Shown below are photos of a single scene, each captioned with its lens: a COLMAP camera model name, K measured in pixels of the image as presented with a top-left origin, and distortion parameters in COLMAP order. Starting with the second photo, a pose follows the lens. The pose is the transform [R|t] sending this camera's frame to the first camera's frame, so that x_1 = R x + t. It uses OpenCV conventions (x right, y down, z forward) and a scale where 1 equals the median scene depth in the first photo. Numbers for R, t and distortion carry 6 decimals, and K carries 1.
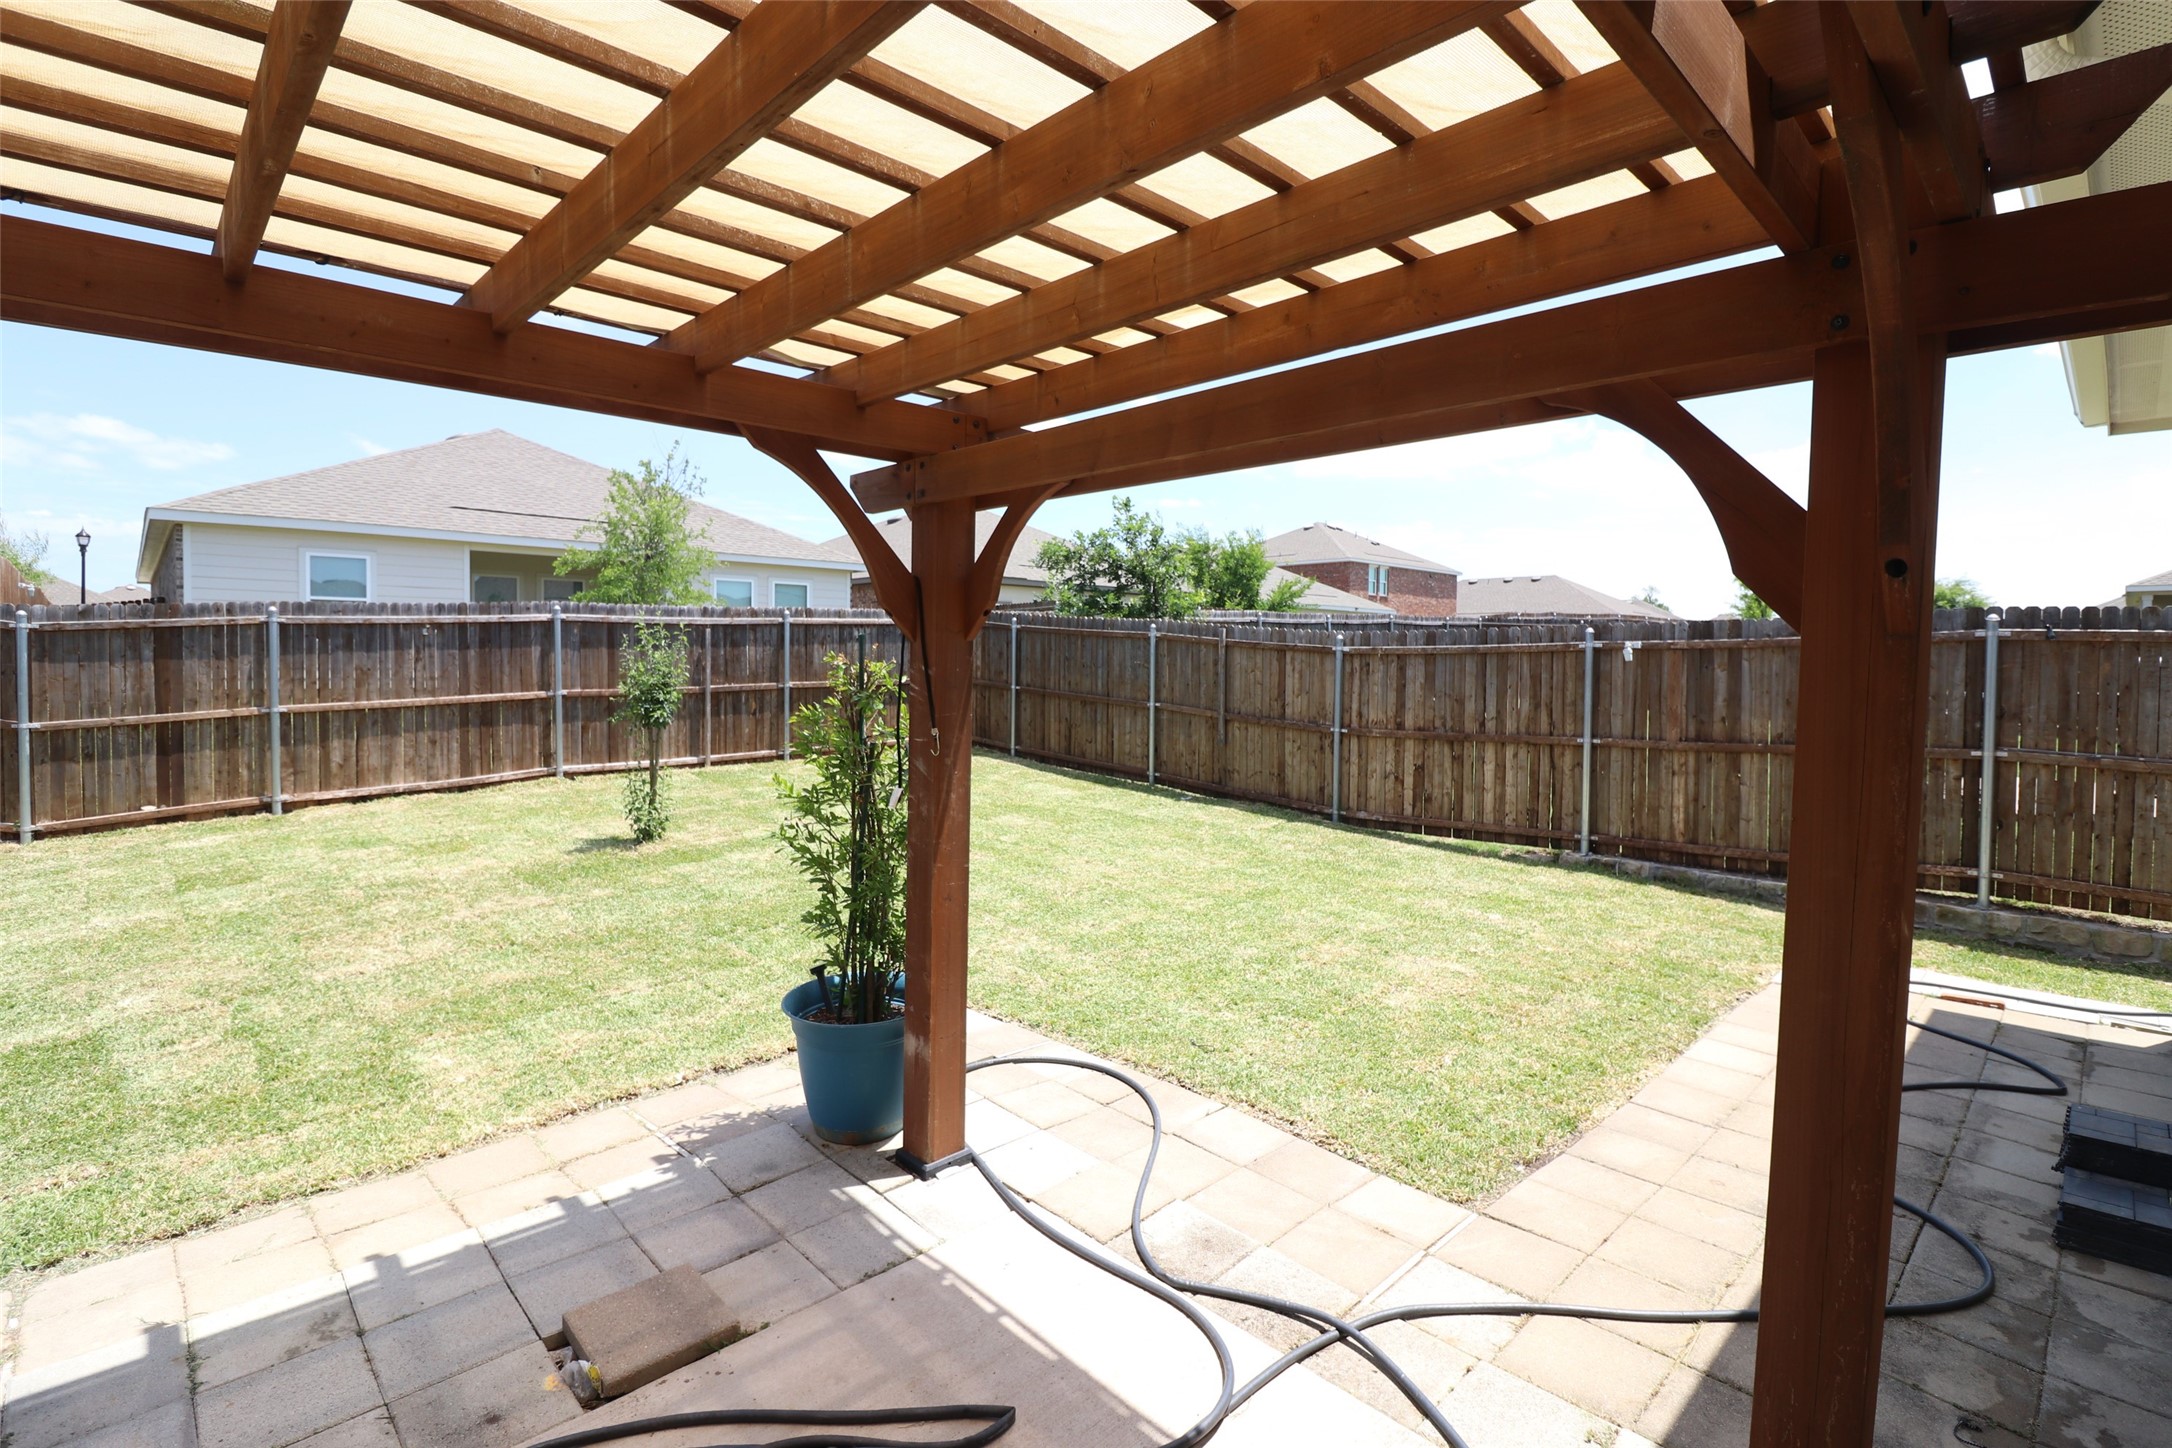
lens RADIAL K [[1017.6, 0, 1087.0], [0, 1017.6, 709.5], [0, 0, 1]] dist [-0.006187, -0.007998]
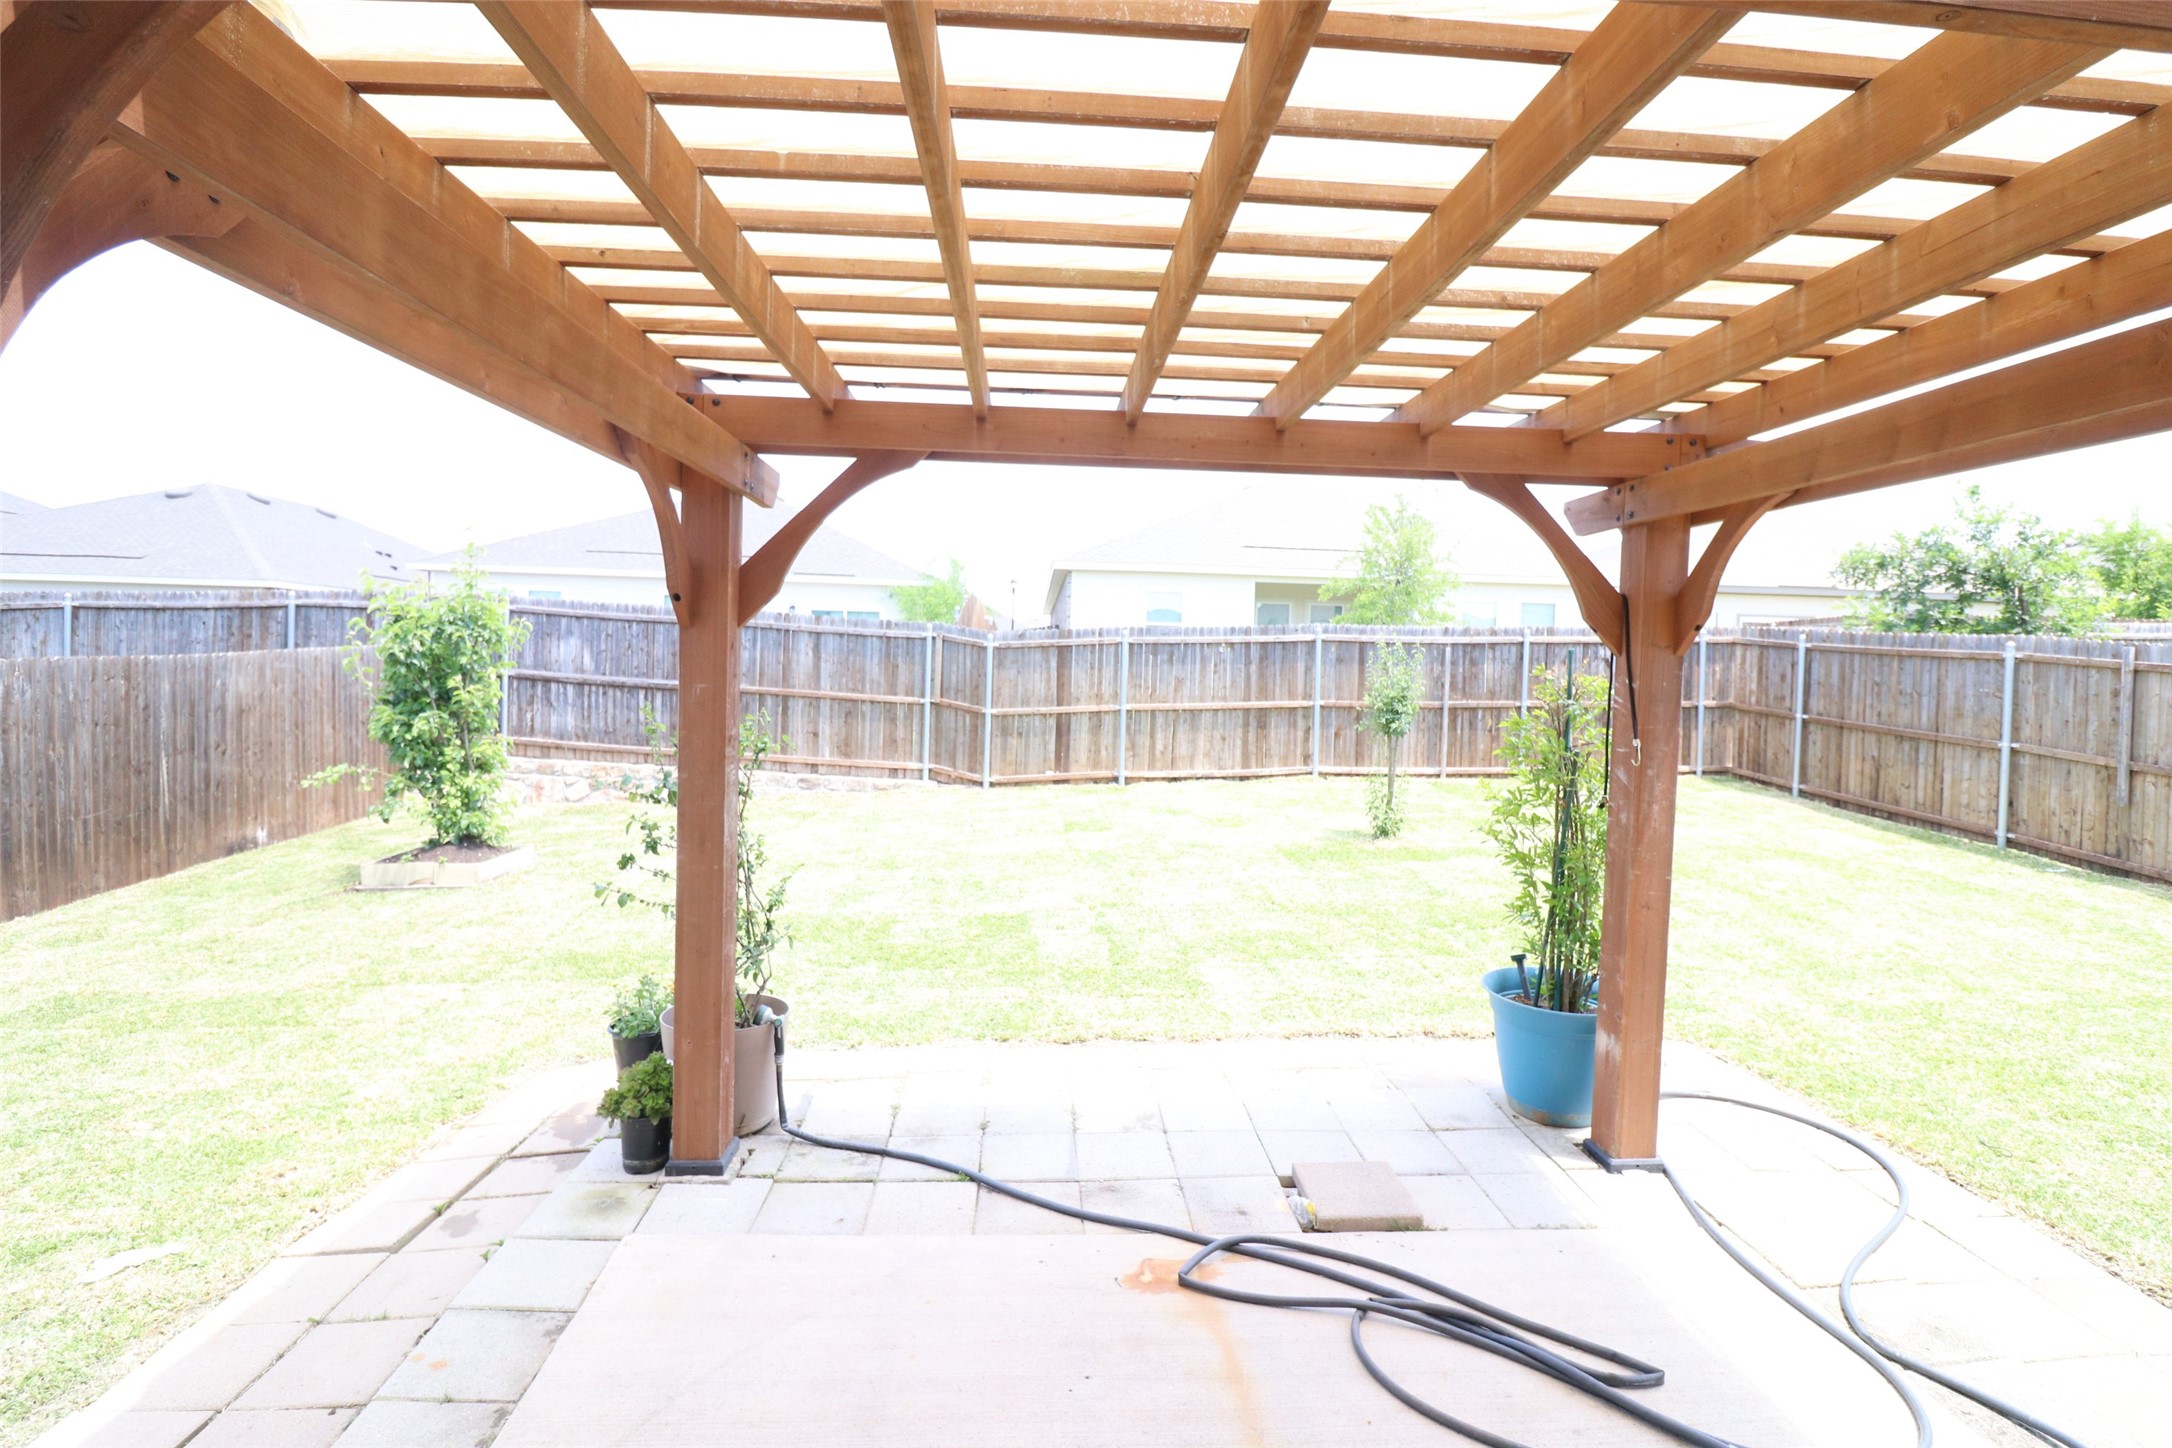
lens RADIAL K [[1017.6, 0, 1088.5], [0, 1017.6, 701.7], [0, 0, 1]] dist [-0.006187, -0.007998]
pose [[0.762048, 0.034809, -0.646584, 0.053826], [-0.052027, 0.998617, -0.007557, 0.008847], [0.645427, 0.039399, 0.762805, -0.097436]]
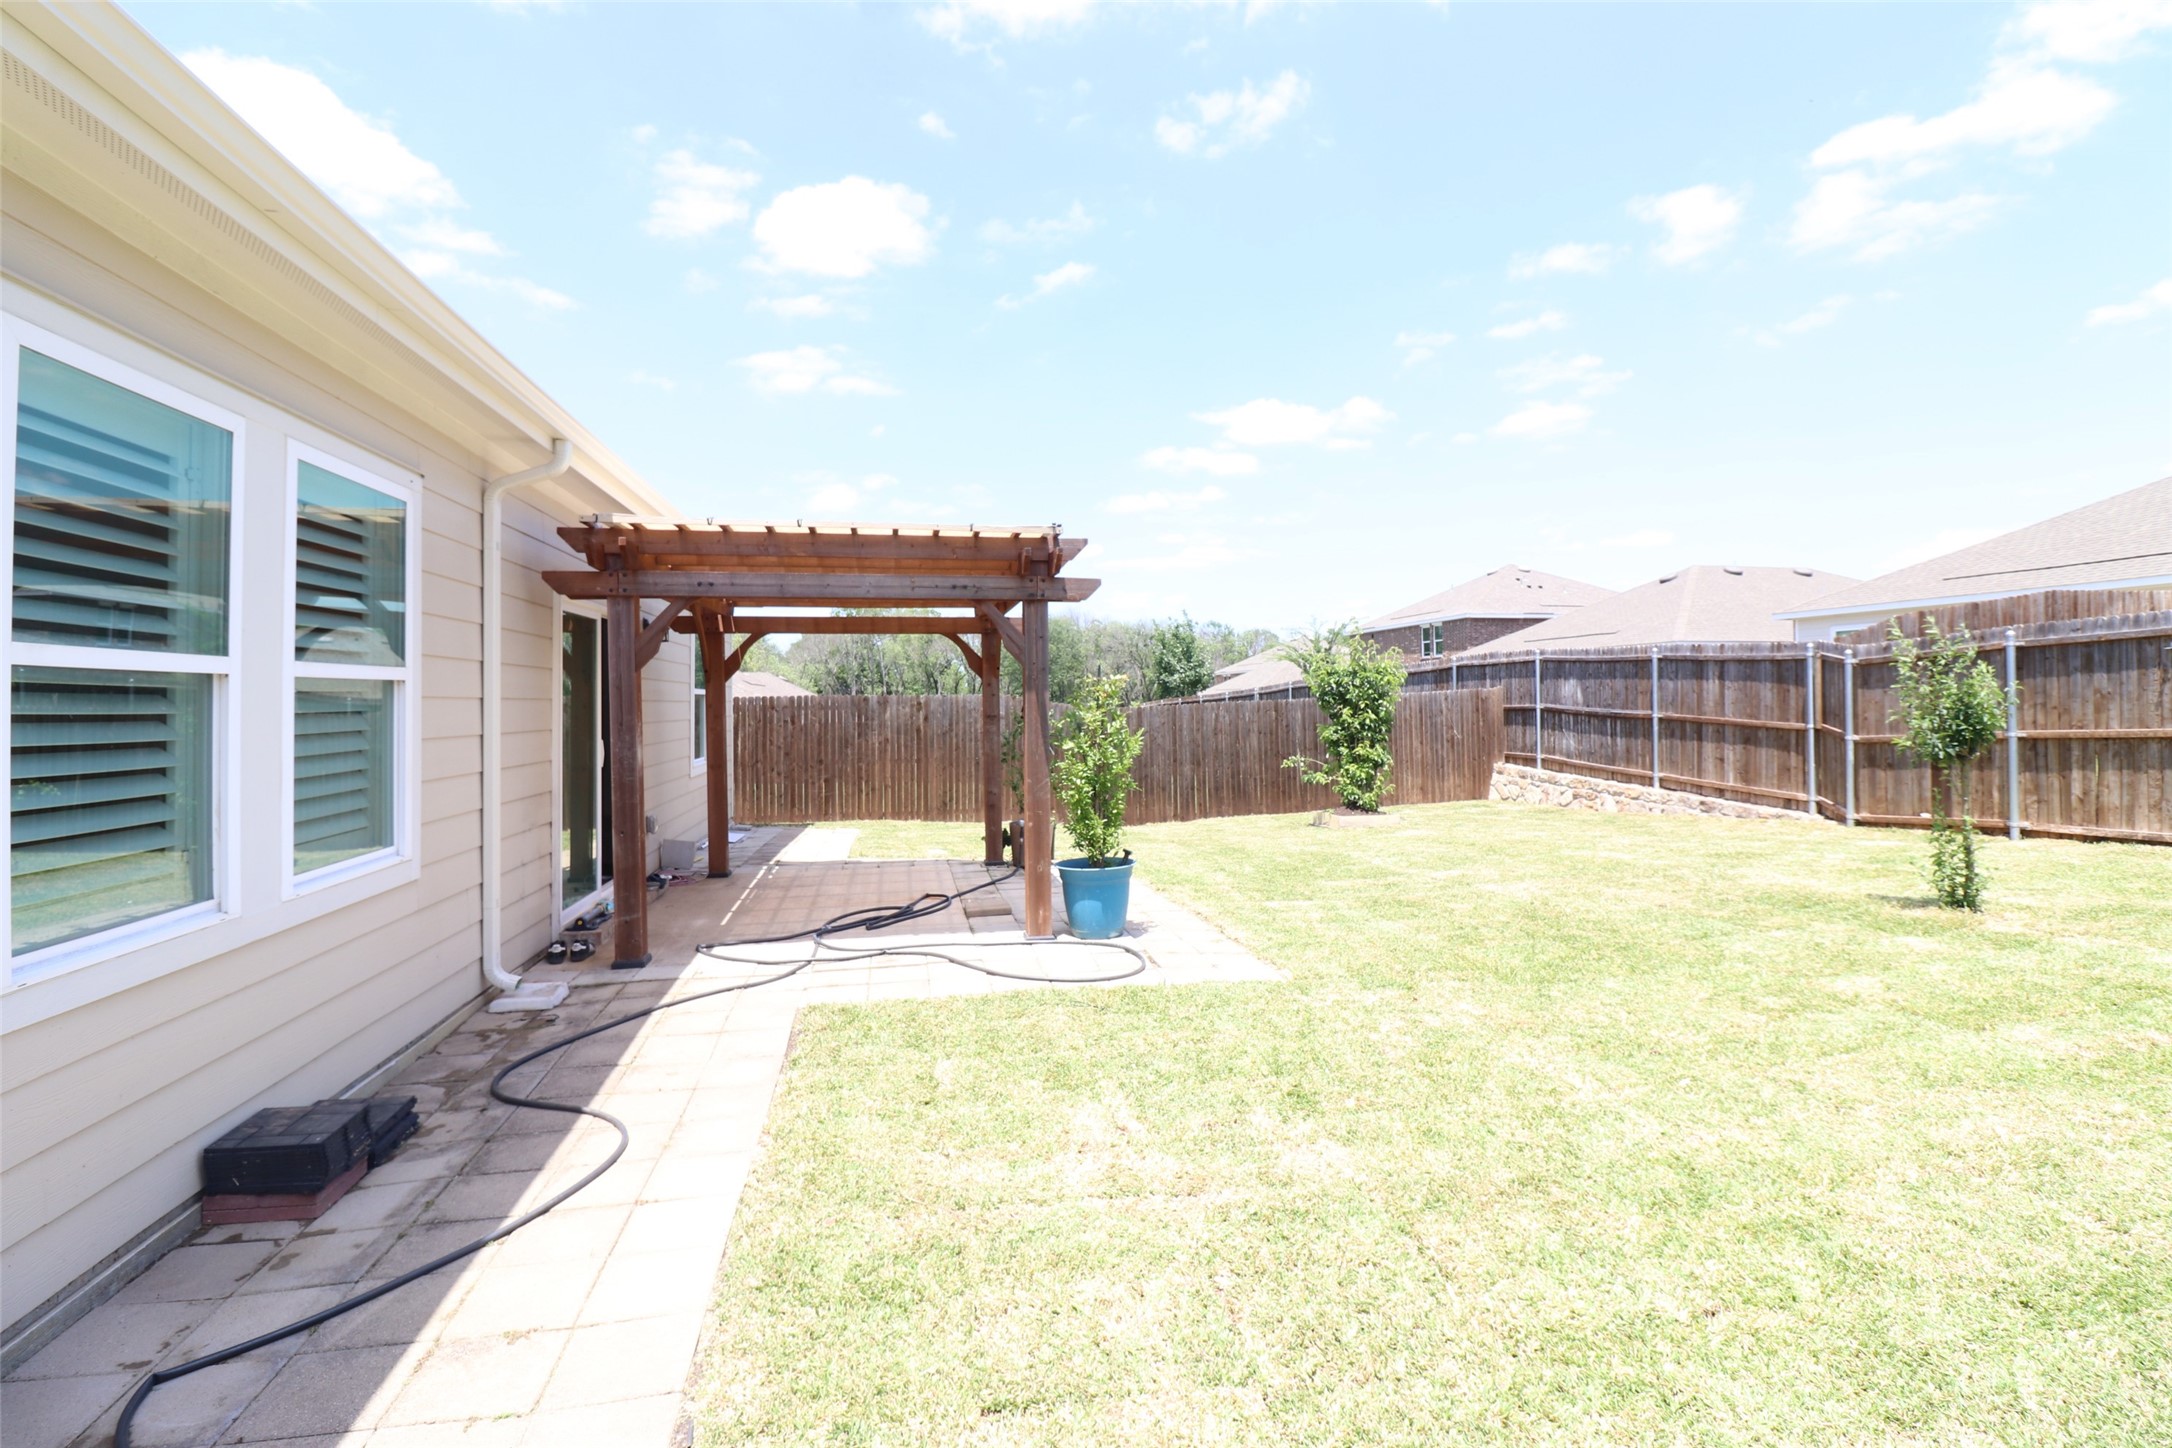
lens RADIAL K [[1017.6, 0, 1104.1], [0, 1017.6, 735.0], [0, 0, 1]] dist [-0.006187, -0.007998]
pose [[-0.534430, 0.024446, -0.844859, 0.802524], [-0.036076, 0.998011, 0.051698, -0.027618], [0.844443, 0.058108, -0.532485, 1.211543]]
